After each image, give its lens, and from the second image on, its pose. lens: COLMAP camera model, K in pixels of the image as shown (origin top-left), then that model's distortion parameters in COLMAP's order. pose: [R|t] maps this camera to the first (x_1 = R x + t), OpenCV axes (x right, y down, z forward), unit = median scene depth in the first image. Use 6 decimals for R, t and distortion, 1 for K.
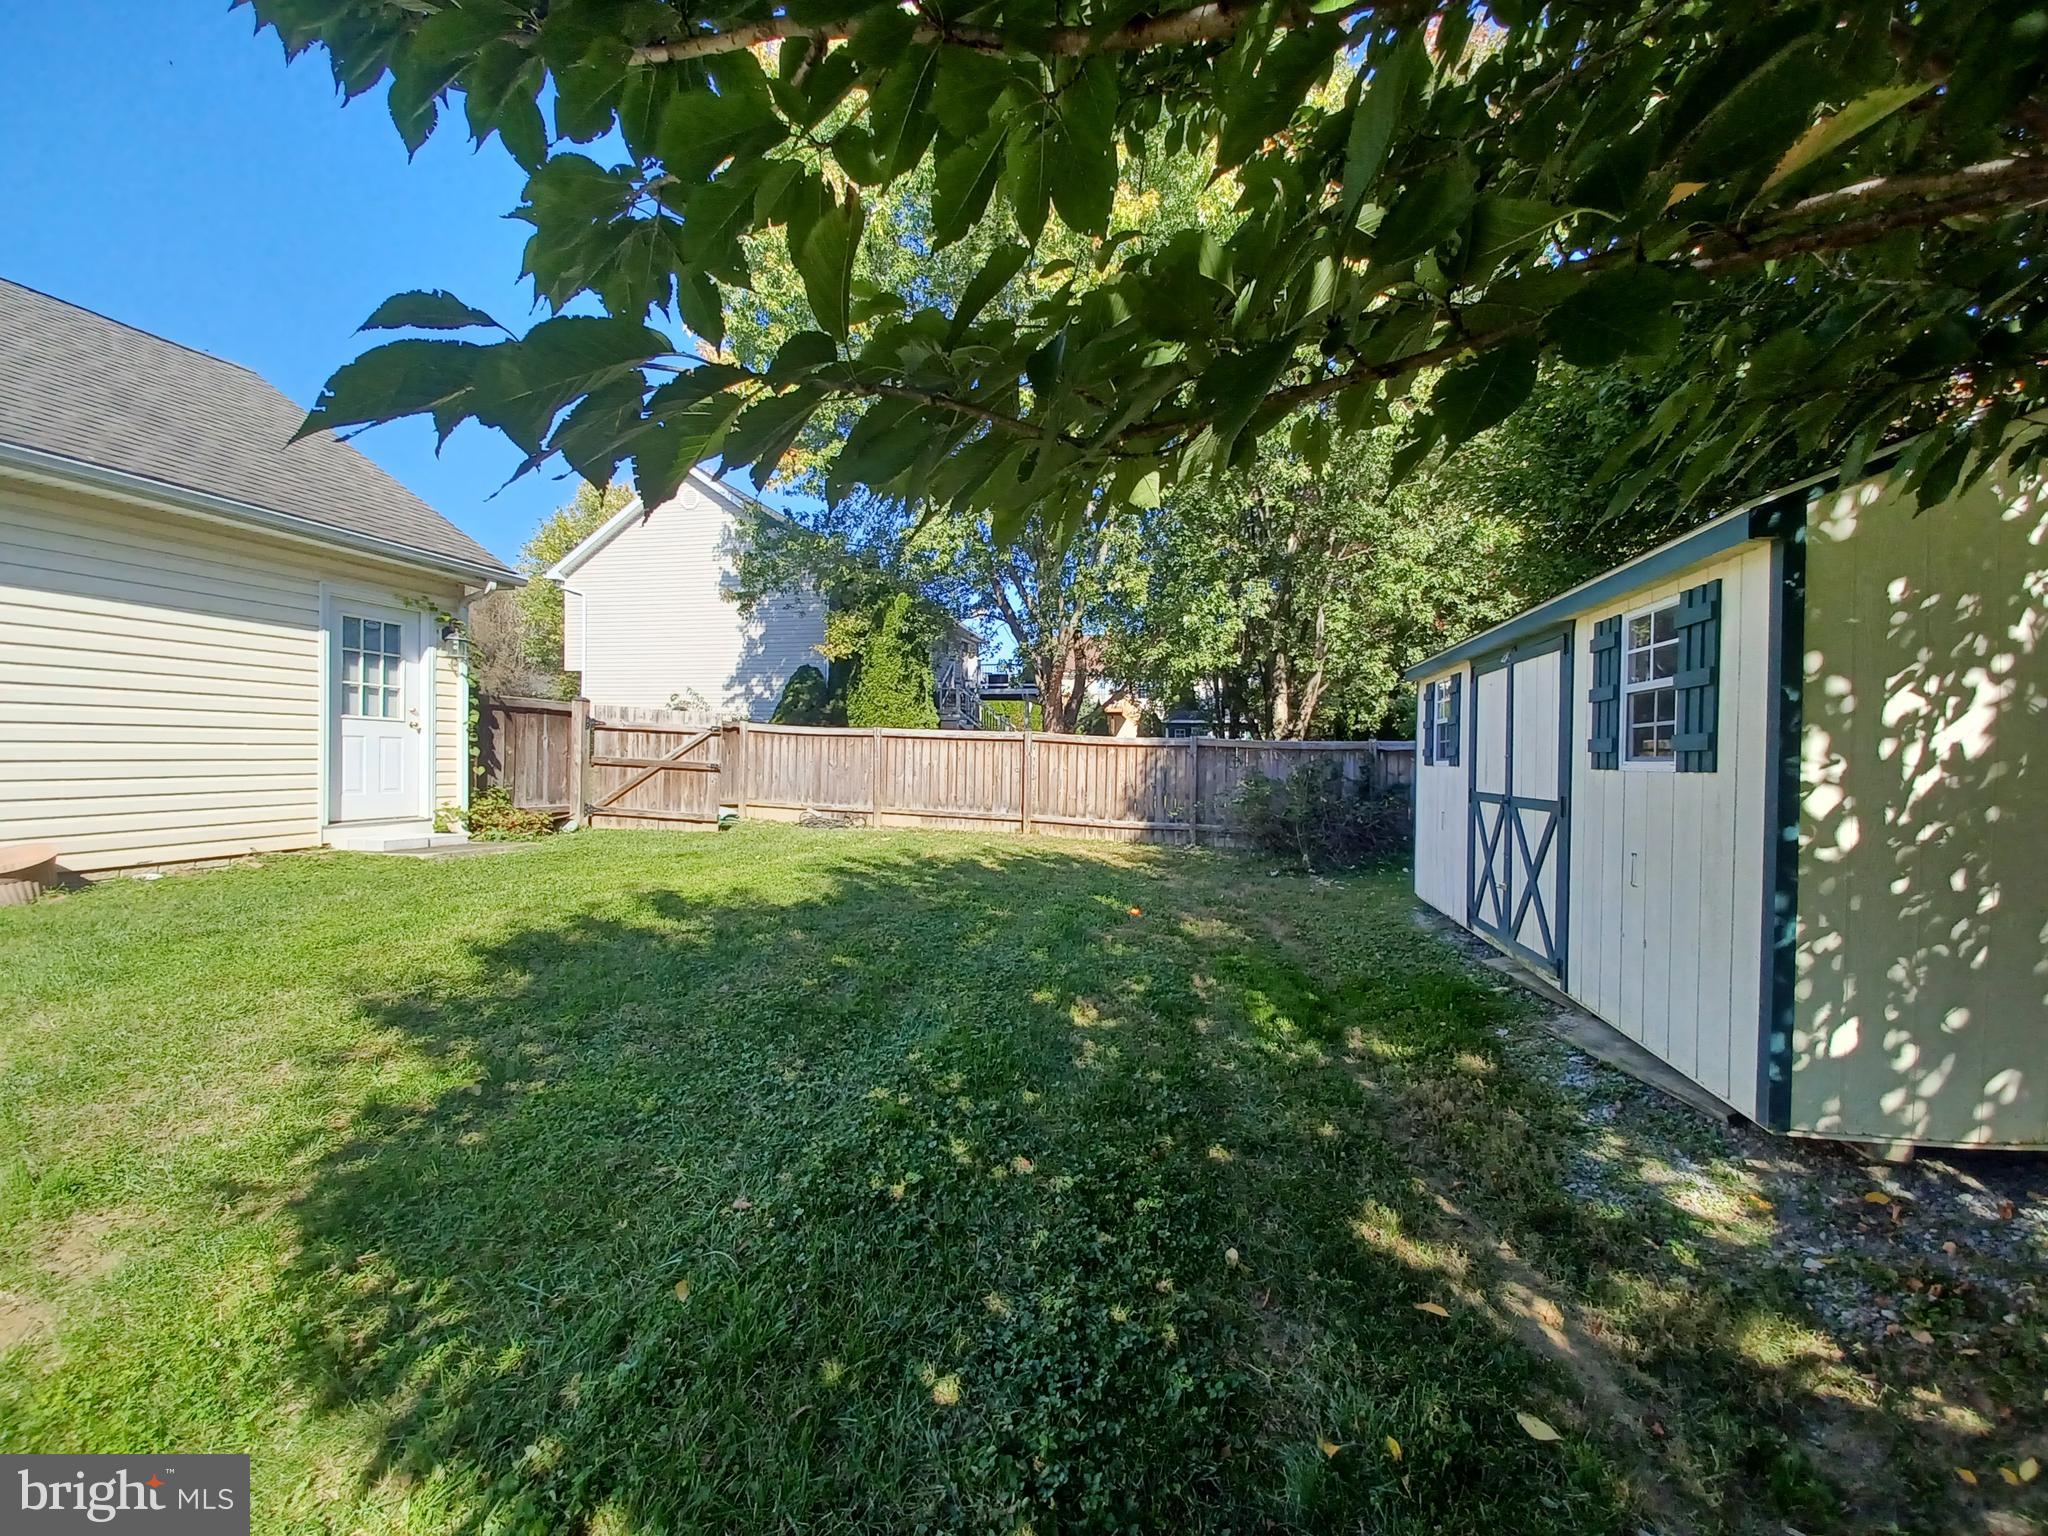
lens RADIAL K [[810.8, 0, 1030.2], [0, 810.8, 766.0], [0, 0, 1]] dist [0.024176, -0.019965]
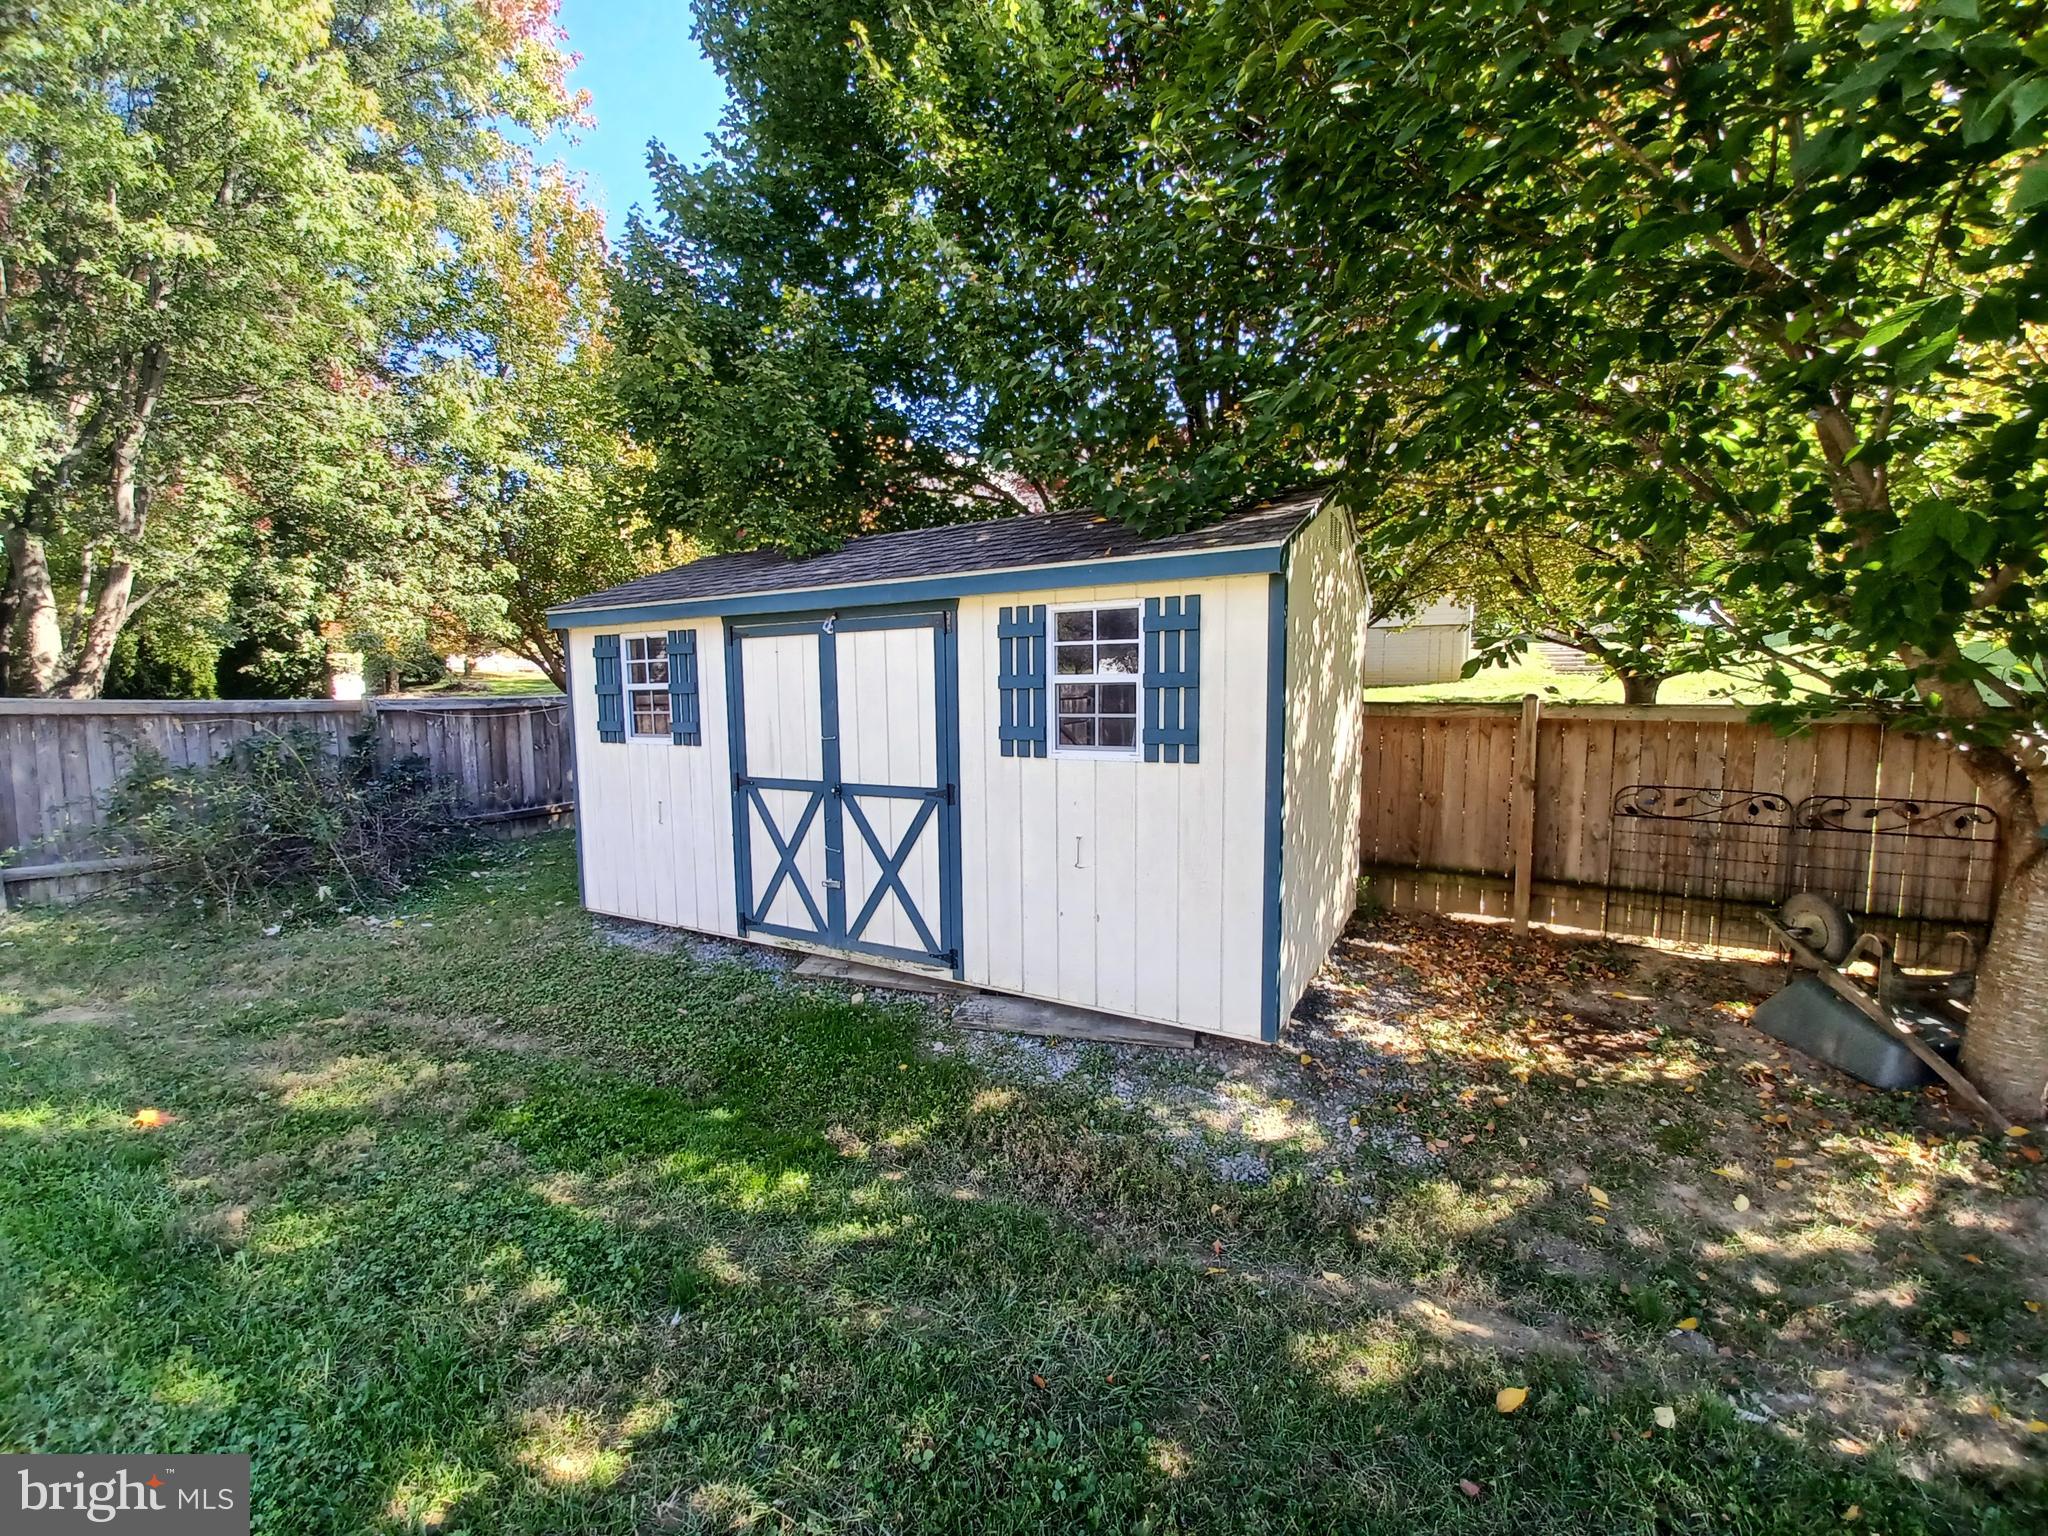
lens RADIAL K [[810.8, 0, 1030.2], [0, 810.8, 766.0], [0, 0, 1]] dist [0.024176, -0.019965]
pose [[0.267985, -0.112398, 0.956844, -0.236676], [0.023742, 0.993640, 0.110071, -0.087423], [-0.963131, -0.006780, 0.268949, 0.656232]]
